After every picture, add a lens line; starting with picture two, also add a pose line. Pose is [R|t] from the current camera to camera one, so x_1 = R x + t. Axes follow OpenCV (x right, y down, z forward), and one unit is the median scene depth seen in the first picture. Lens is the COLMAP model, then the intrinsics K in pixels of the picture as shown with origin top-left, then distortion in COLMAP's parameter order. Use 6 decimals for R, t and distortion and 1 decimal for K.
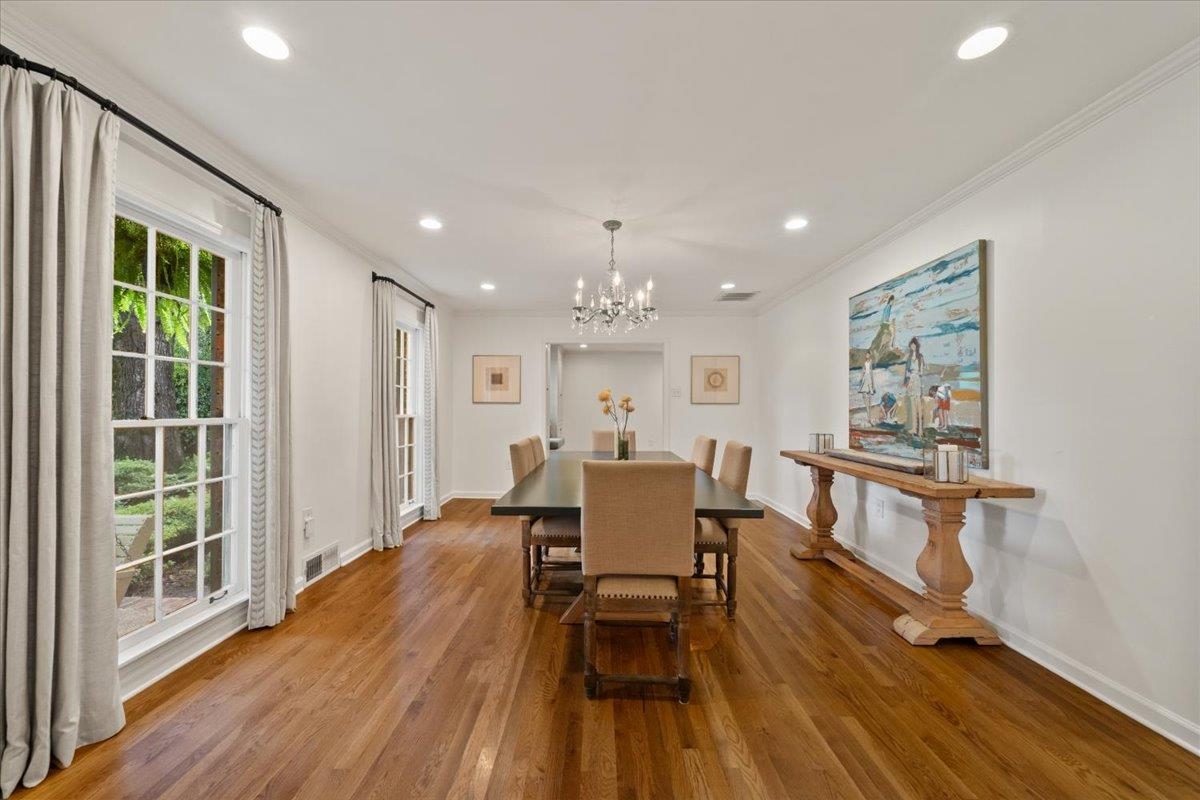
lens RADIAL K [[463.0, 0, 604.8], [0, 463.0, 403.2], [0, 0, 1]] dist [-0.001311, -0.000115]
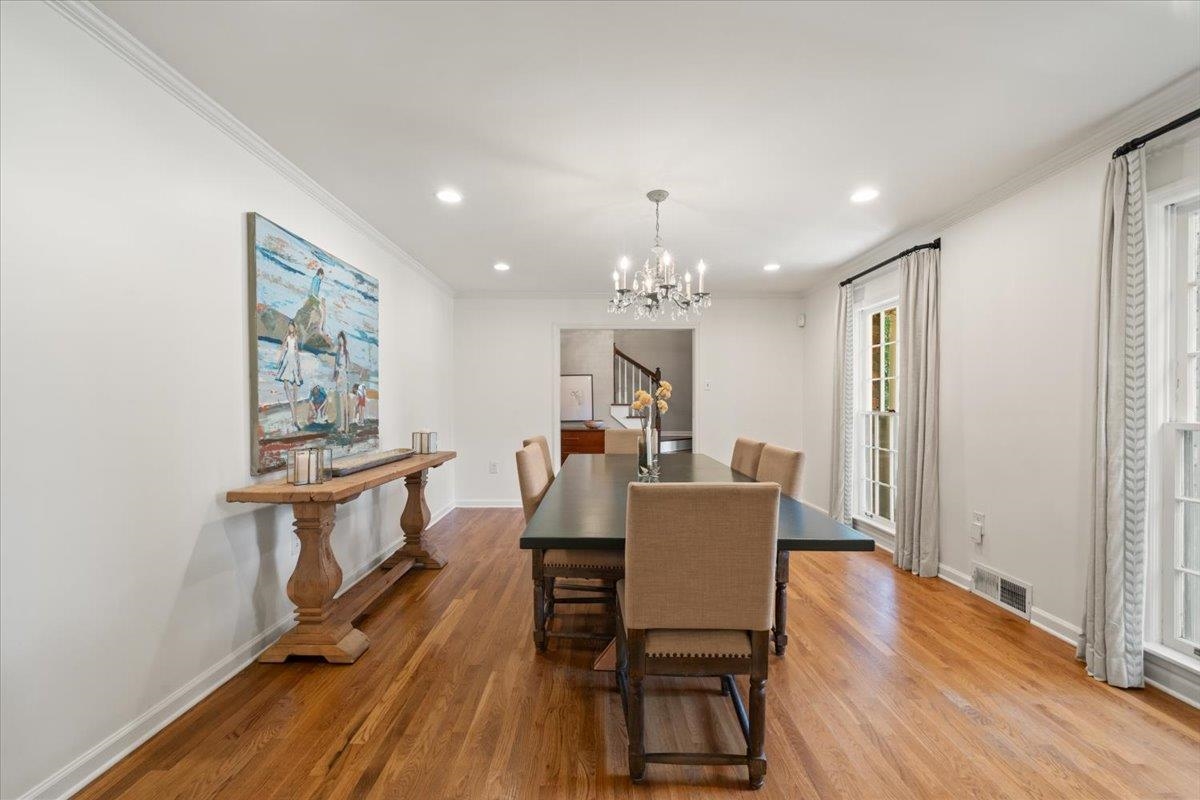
lens RADIAL K [[463.0, 0, 604.8], [0, 463.0, 403.2], [0, 0, 1]] dist [-0.001311, -0.000115]
pose [[-0.999964, -0.002159, -0.008221, 0.121811], [-0.002063, 0.999929, -0.011732, 0.016977], [0.008246, -0.011715, -0.999897, 1.860831]]
